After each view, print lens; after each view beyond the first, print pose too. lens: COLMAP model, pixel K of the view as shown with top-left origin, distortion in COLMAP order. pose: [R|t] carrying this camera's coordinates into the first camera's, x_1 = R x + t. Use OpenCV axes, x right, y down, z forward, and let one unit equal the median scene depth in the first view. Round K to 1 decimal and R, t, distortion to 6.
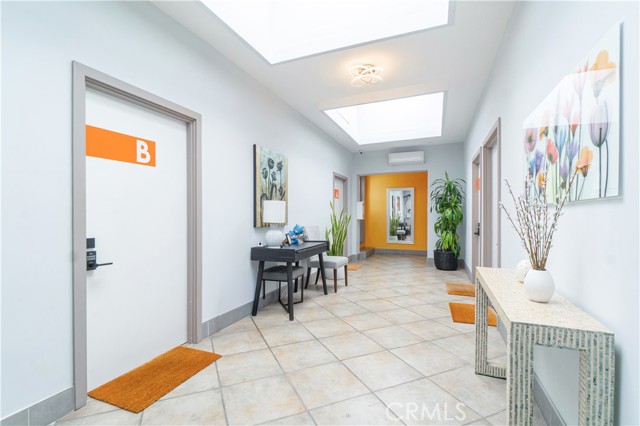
lens RADIAL K [[298.8, 0, 309.4], [0, 298.8, 216.3], [0, 0, 1]] dist [0.000060, -0.000076]
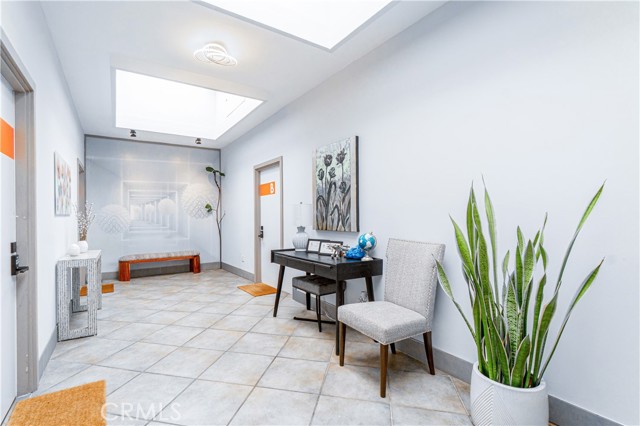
lens RADIAL K [[298.8, 0, 309.4], [0, 298.8, 216.3], [0, 0, 1]] dist [0.000060, -0.000076]
pose [[-0.557324, 0.004875, -0.830280, 0.674319], [0.003238, 0.999988, 0.003698, -0.012847], [0.830288, -0.000627, -0.557334, 1.511361]]
